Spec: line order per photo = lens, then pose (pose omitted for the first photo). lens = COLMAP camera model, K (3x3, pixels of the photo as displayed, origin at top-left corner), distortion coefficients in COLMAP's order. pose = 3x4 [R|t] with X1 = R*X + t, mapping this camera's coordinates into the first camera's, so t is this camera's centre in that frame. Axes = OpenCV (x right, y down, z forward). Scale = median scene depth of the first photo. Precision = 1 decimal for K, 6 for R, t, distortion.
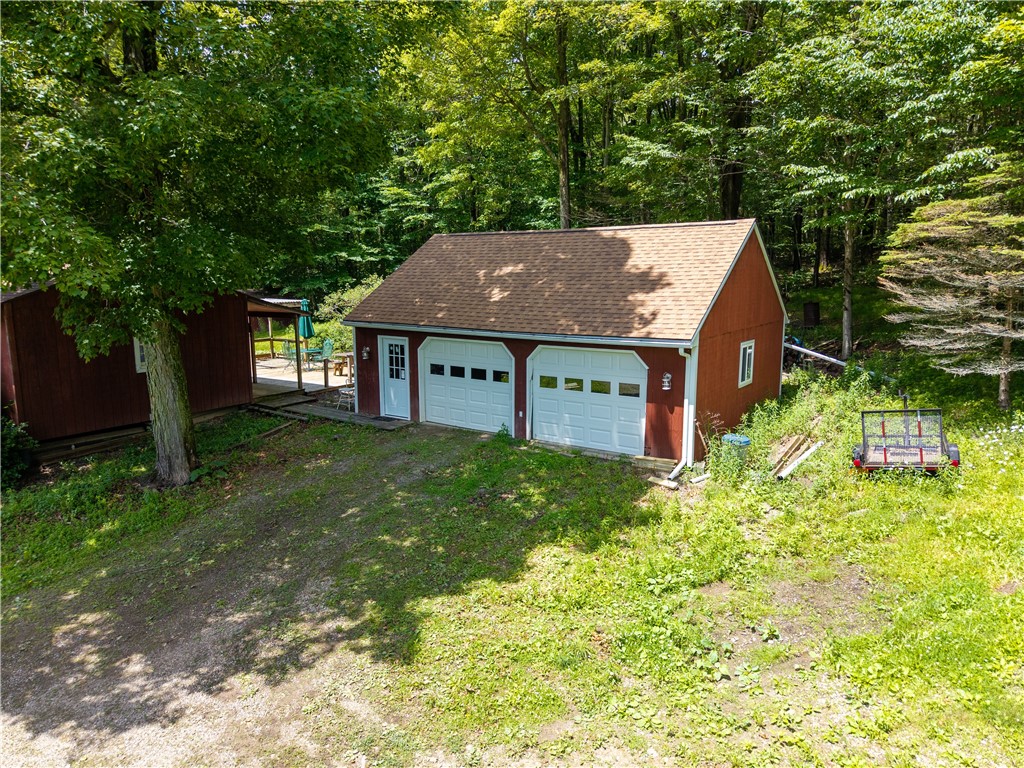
lens RADIAL K [[657.3, 0, 506.4], [0, 657.3, 386.8], [0, 0, 1]] dist [-0.012863, -0.002270]
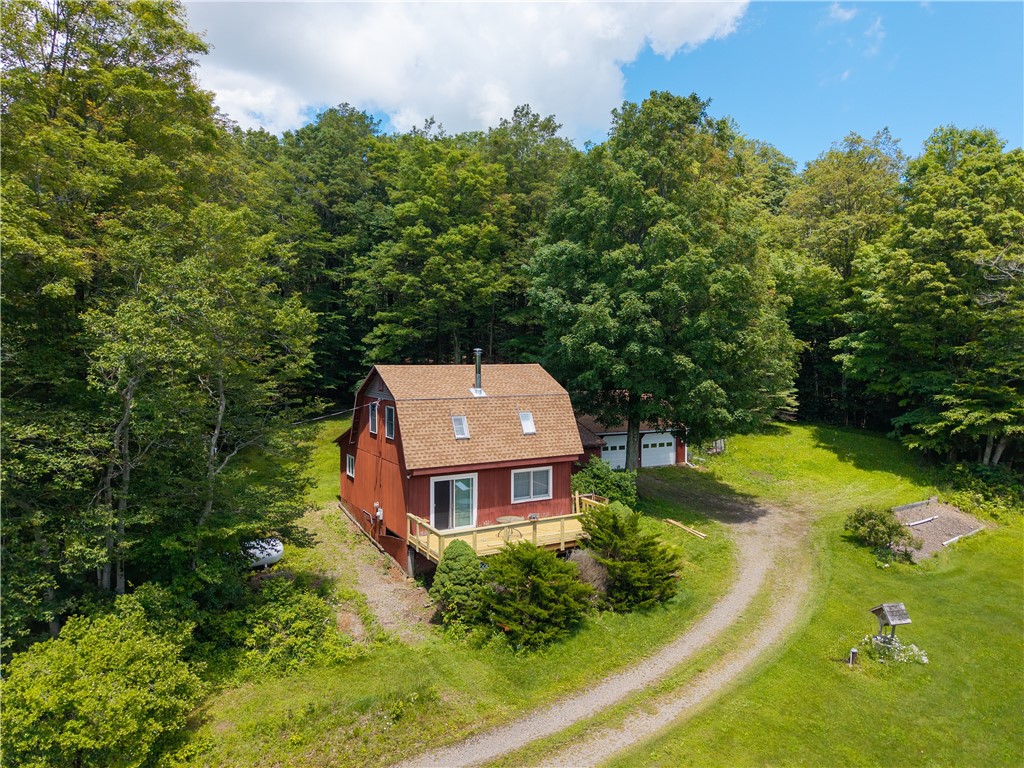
lens RADIAL K [[689.1, 0, 518.2], [0, 689.1, 358.8], [0, 0, 1]] dist [0.029337, -0.034873]
pose [[0.462862, -0.014927, 0.886305, -3.358197], [0.137533, 0.988960, -0.055169, -0.345375], [-0.875696, 0.147431, 0.459804, 0.001465]]
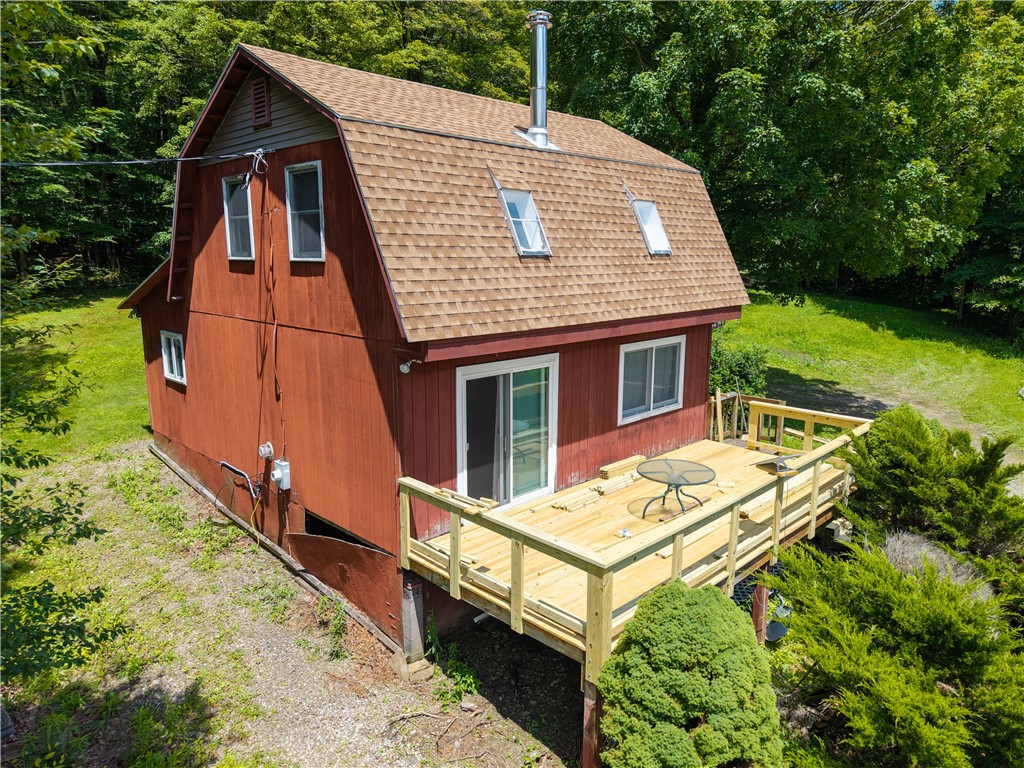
lens RADIAL K [[689.1, 0, 516.2], [0, 689.1, 383.0], [0, 0, 1]] dist [0.029337, -0.034873]
pose [[0.217233, -0.184679, 0.958490, -2.305742], [0.150696, 0.976512, 0.153997, -0.226868], [-0.964417, 0.110987, 0.239961, 1.013435]]
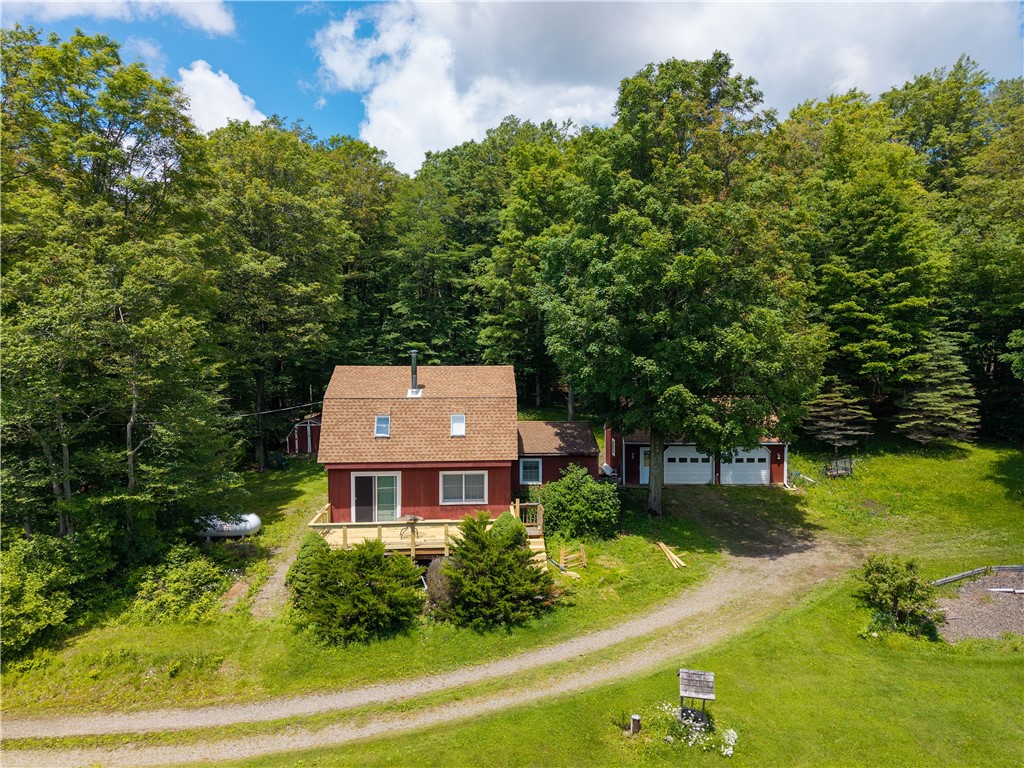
lens RADIAL K [[689.1, 0, 519.0], [0, 689.1, 365.6], [0, 0, 1]] dist [0.029337, -0.034873]
pose [[0.811240, -0.018706, 0.584414, -2.495926], [0.096198, 0.990138, -0.101842, -0.203341], [-0.576746, 0.138838, 0.805039, -0.894127]]
